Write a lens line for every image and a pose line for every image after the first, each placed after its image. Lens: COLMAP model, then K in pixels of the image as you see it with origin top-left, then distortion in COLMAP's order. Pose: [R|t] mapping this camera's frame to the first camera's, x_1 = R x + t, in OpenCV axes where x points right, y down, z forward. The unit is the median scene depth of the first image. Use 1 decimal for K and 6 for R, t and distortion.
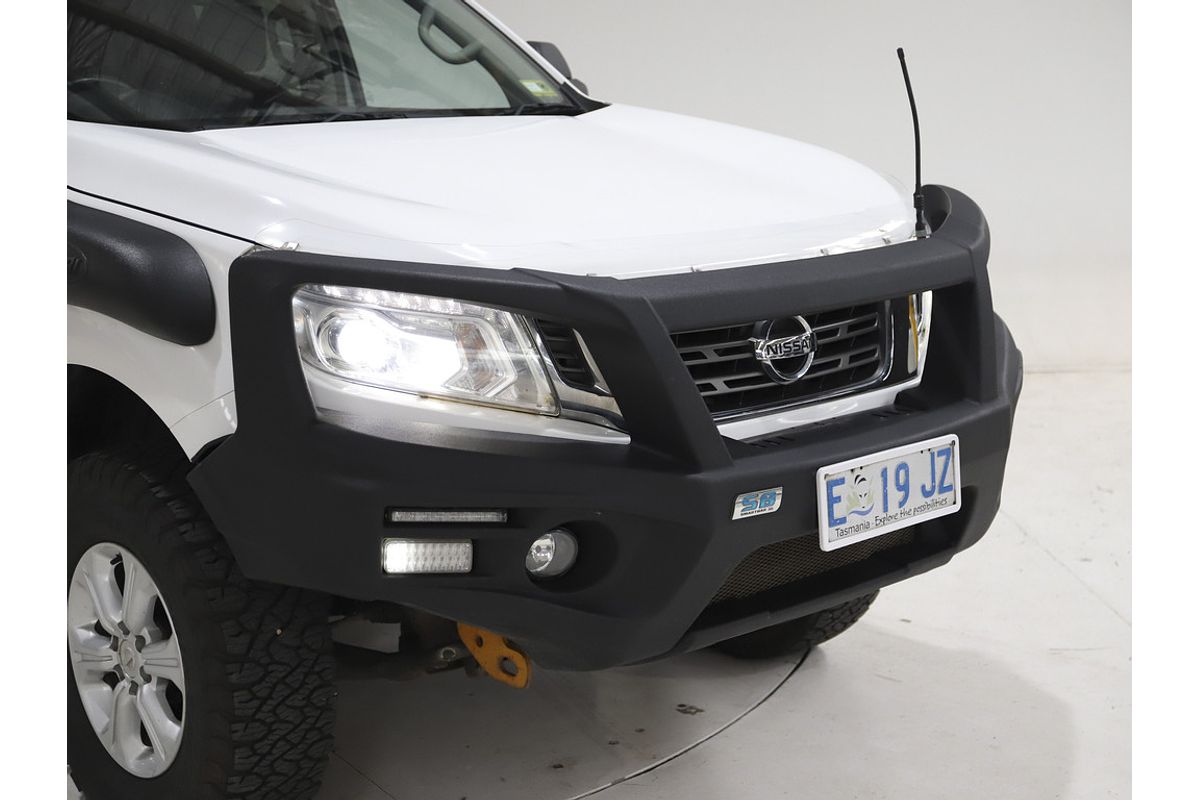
lens RADIAL K [[1789.6, 0, 600.0], [0, 1789.6, 400.0], [0, 0, 1]] dist [0.008647, 0.017726]
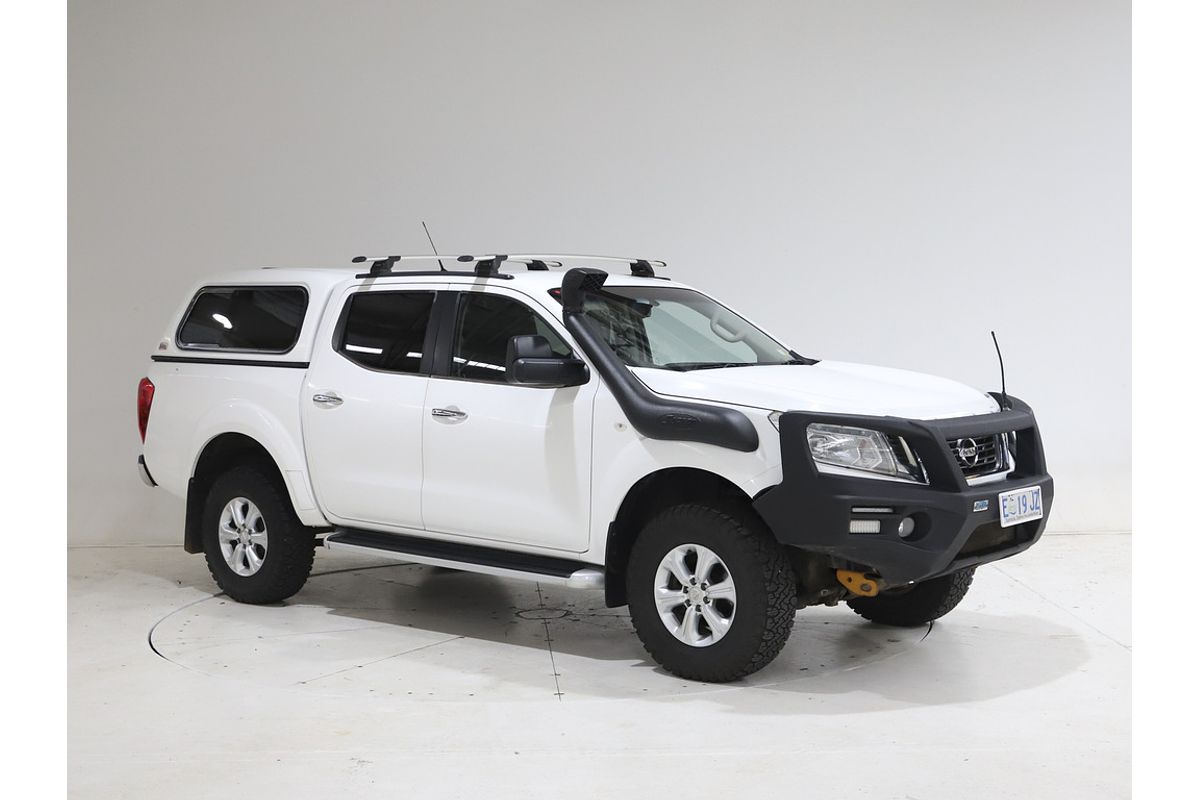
lens RADIAL K [[1550.0, 0, 600.0], [0, 1550.0, 400.0], [0, 0, 1]] dist [-0.033004, -0.012026]
pose [[0.994460, -0.017111, 0.103718, -0.623823], [0.033121, 0.987412, -0.154665, 0.213297], [-0.099766, 0.157244, 0.982508, -1.044887]]
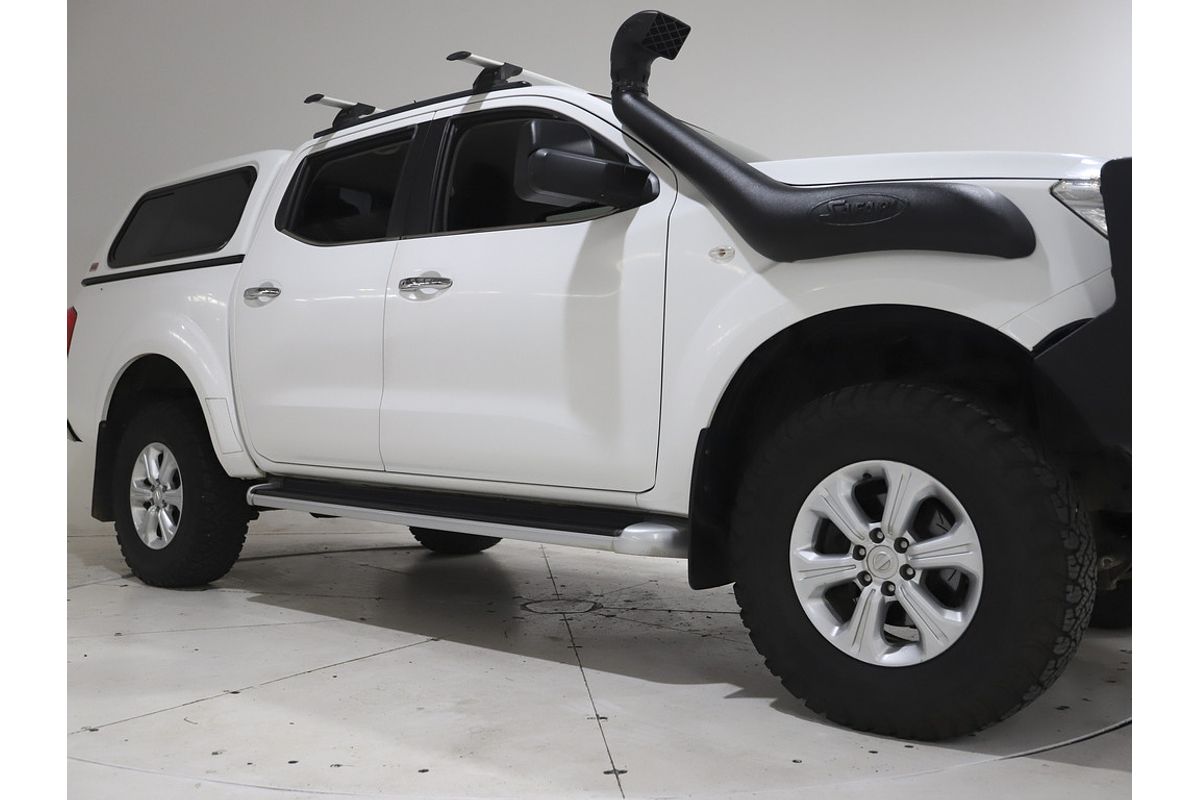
lens RADIAL K [[1022.0, 0, 600.0], [0, 1022.0, 400.0], [0, 0, 1]] dist [-0.047991, -0.000268]
pose [[0.992132, 0.009516, 0.124837, -0.559683], [0.019460, 0.973267, -0.228849, 0.201059], [-0.123678, 0.229478, 0.965424, 0.385731]]
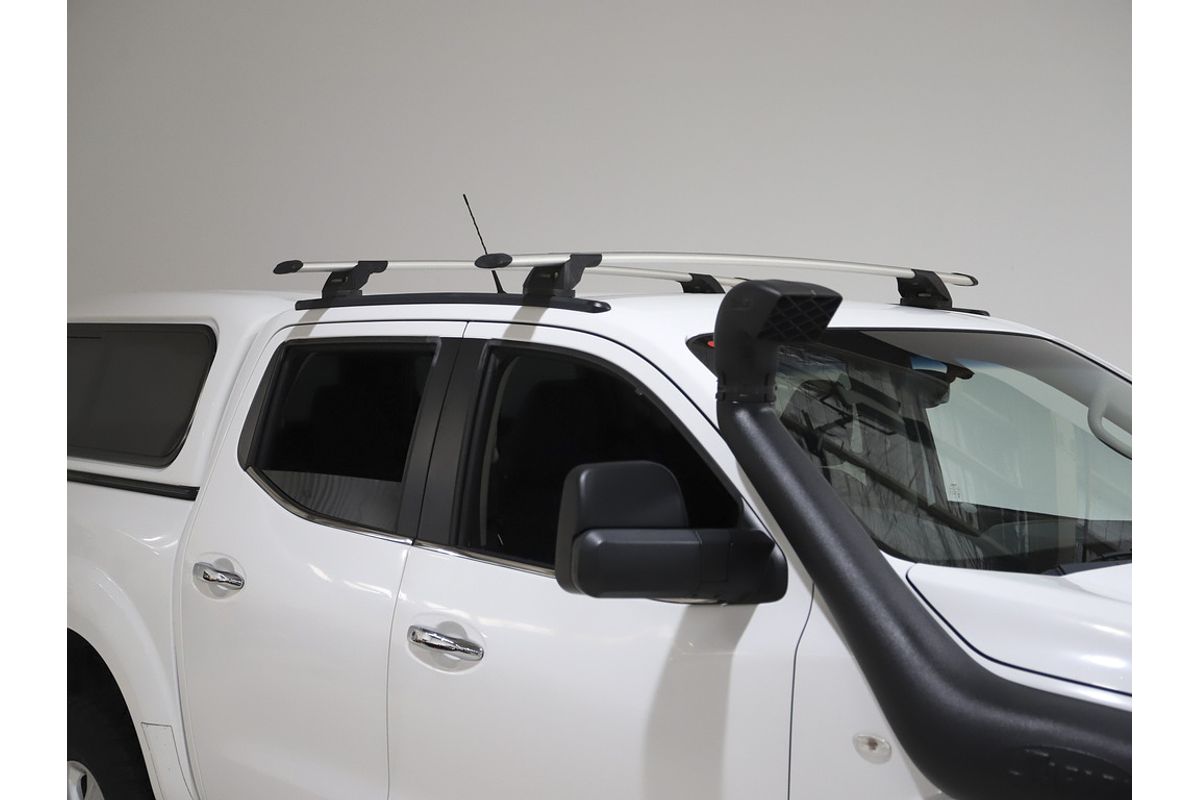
lens RADIAL K [[1720.8, 0, 600.0], [0, 1720.8, 400.0], [0, 0, 1]] dist [0.040842, 0.040842]
pose [[0.999169, -0.004877, -0.040478, -0.463924], [-0.002736, 0.982560, -0.185923, -0.096736], [0.040679, 0.185880, 0.981730, 0.269074]]
